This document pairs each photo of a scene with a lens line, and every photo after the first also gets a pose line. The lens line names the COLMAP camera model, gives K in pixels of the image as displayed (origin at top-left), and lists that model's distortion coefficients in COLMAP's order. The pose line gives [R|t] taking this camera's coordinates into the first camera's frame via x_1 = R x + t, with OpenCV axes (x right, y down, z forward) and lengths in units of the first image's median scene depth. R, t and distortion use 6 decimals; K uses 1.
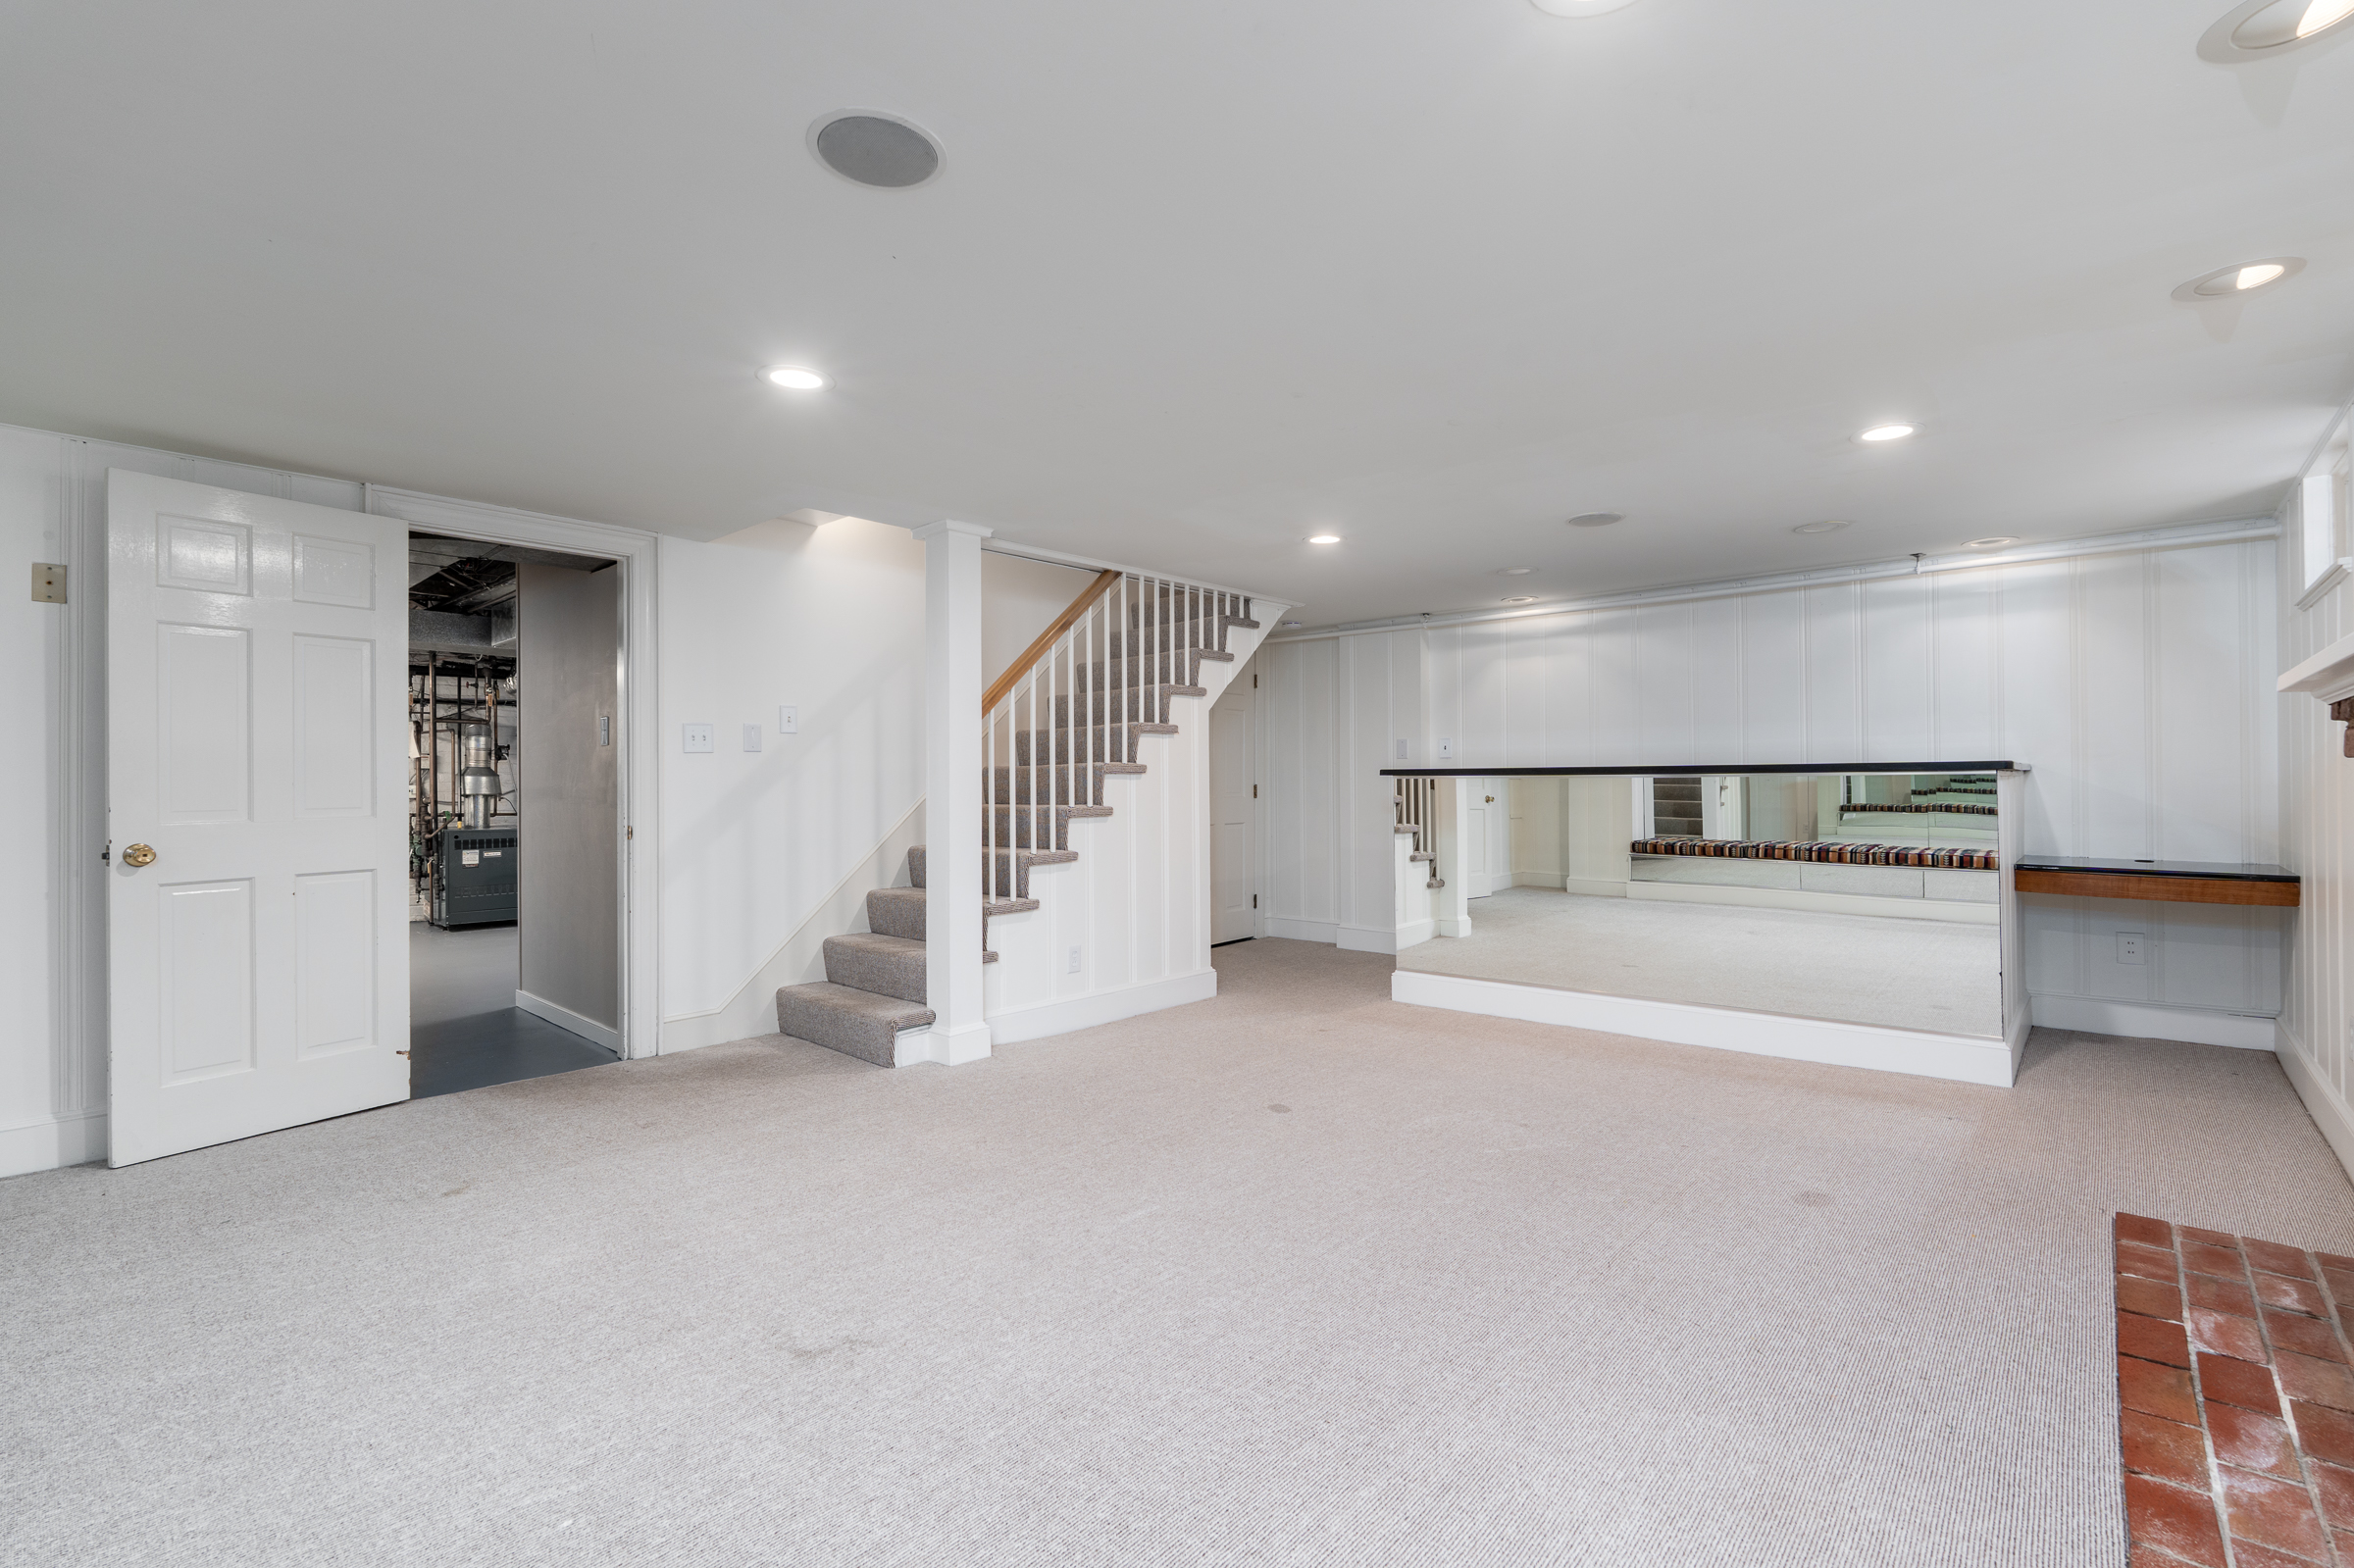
lens RADIAL K [[1072.3, 0, 1174.2], [0, 1072.3, 778.5], [0, 0, 1]] dist [0.001003, -0.000131]
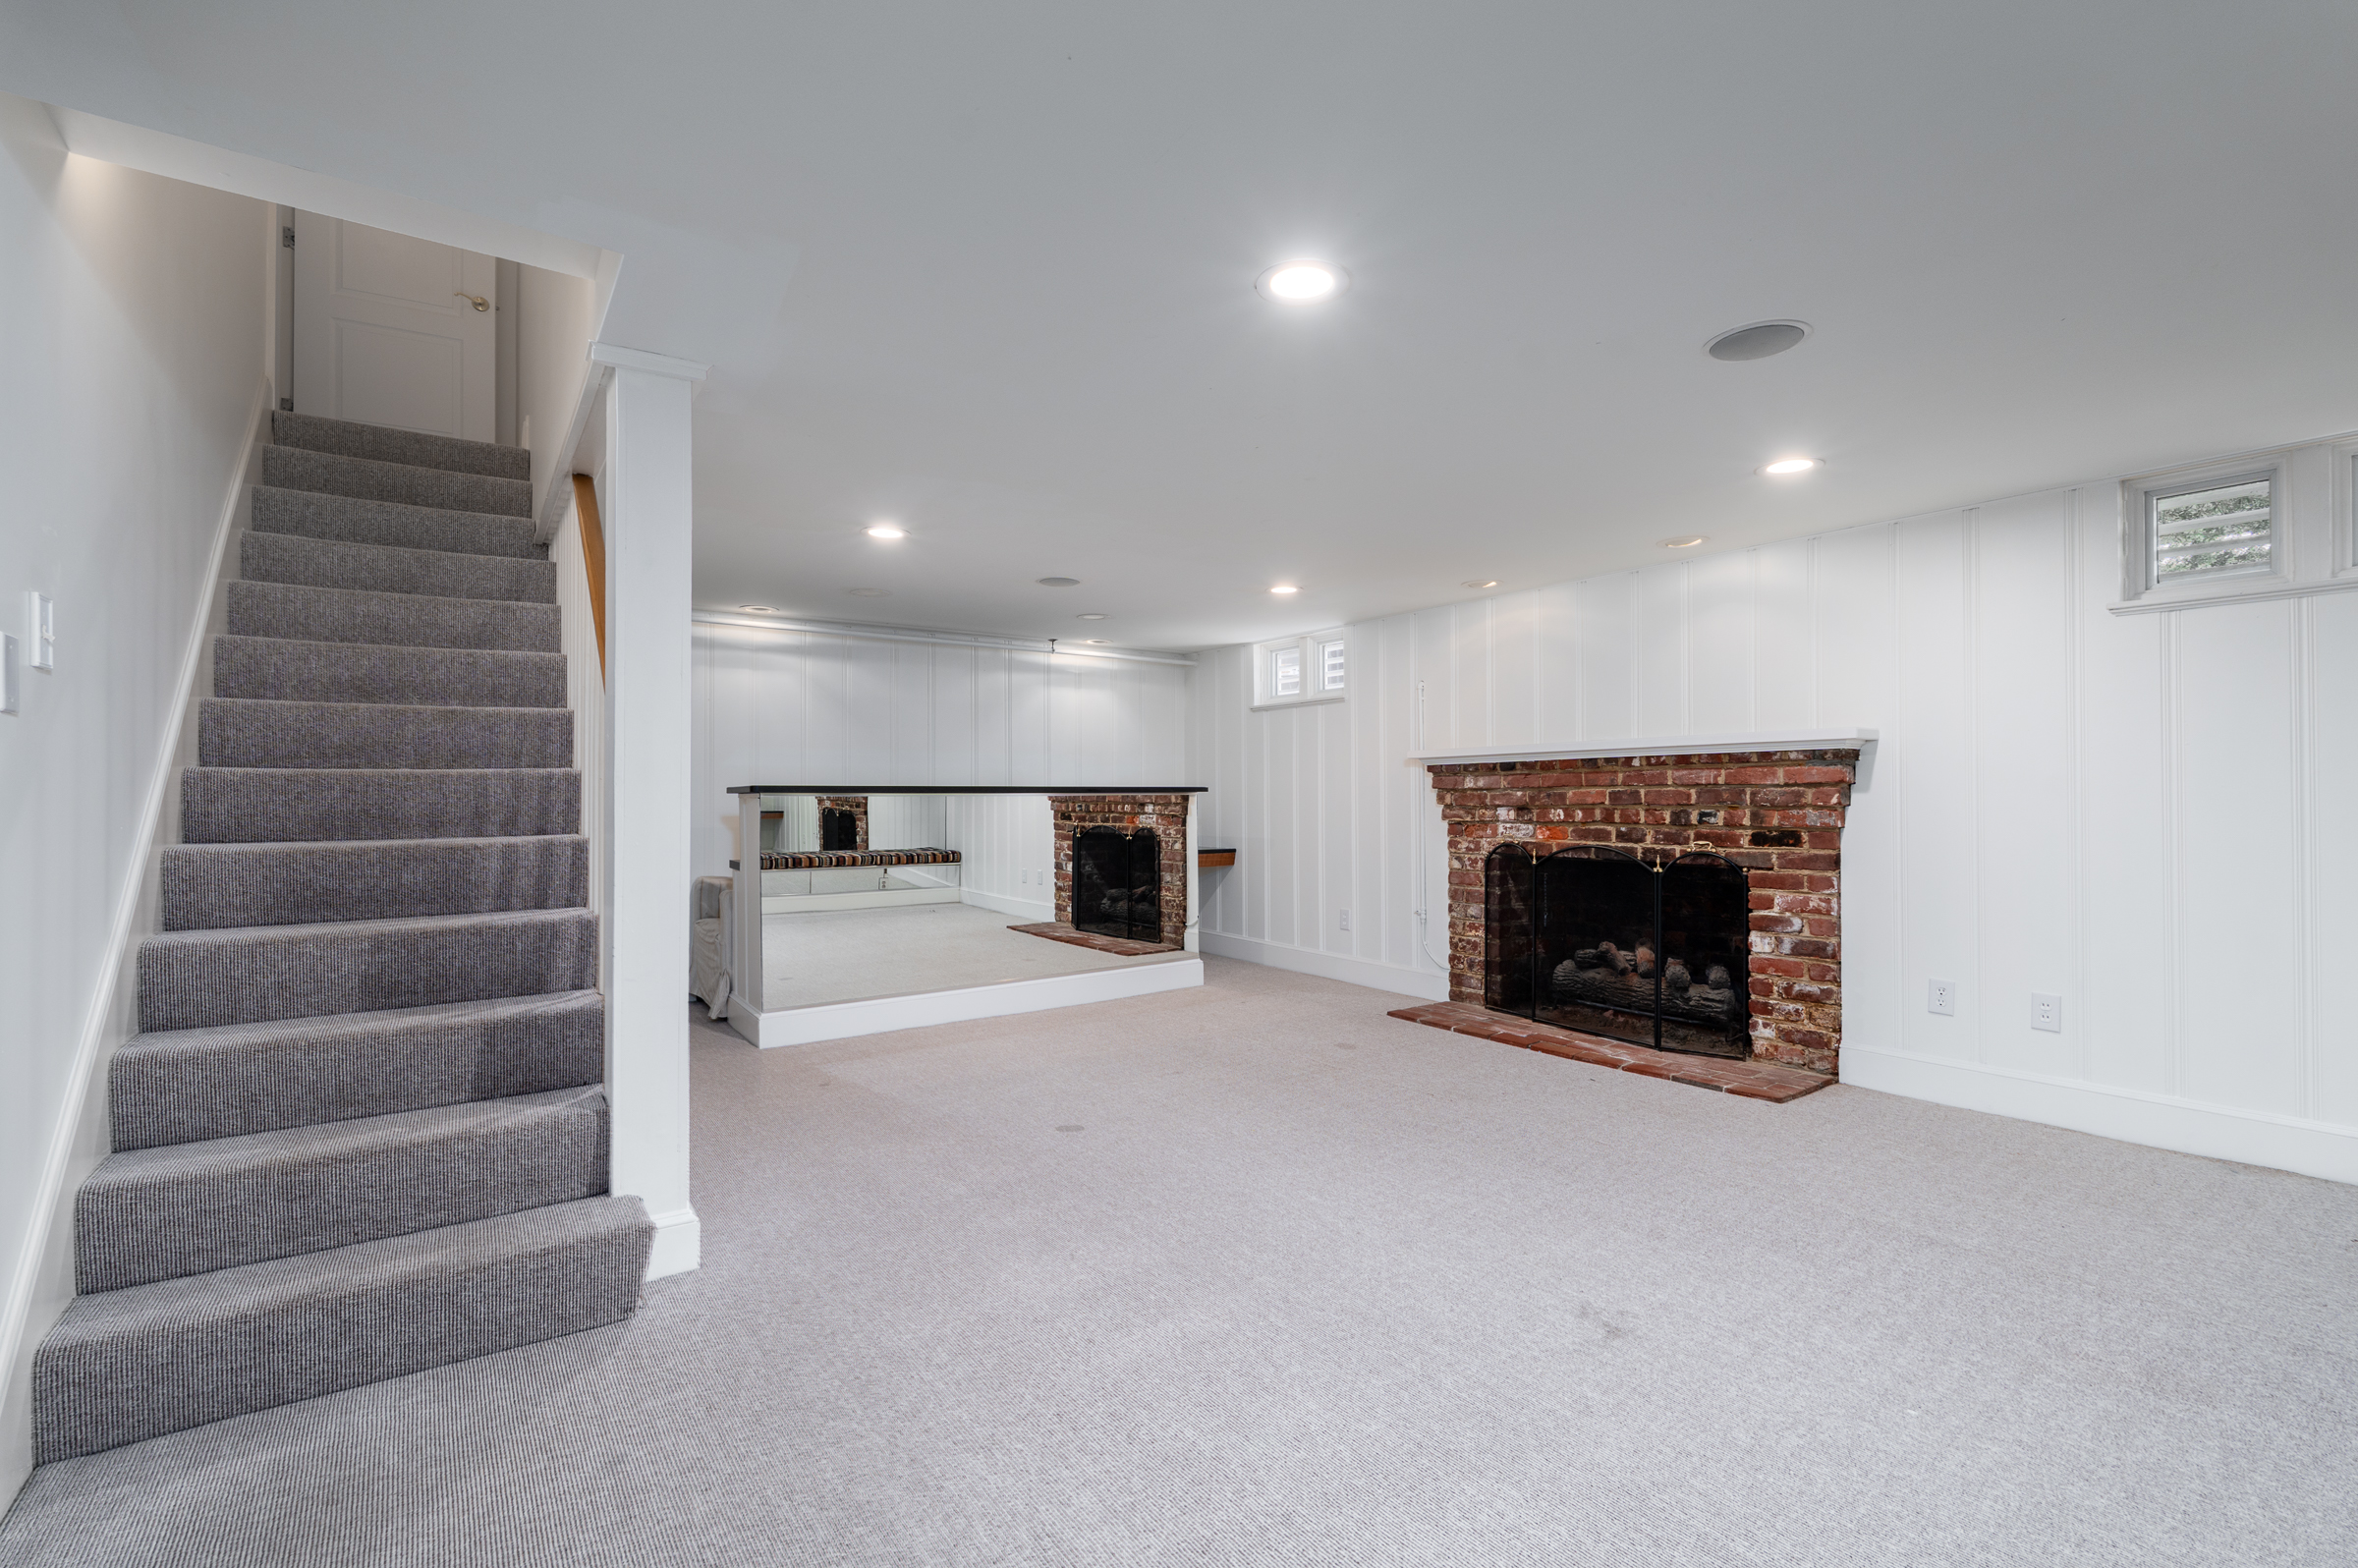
lens RADIAL K [[1074.2, 0, 1177.6], [0, 1074.2, 791.2], [0, 0, 1]] dist [0.001003, -0.000131]
pose [[0.219357, 0.006393, 0.975624, -0.696191], [-0.003279, 0.999978, -0.005815, -0.000395], [-0.975639, -0.001924, 0.219373, 0.558068]]
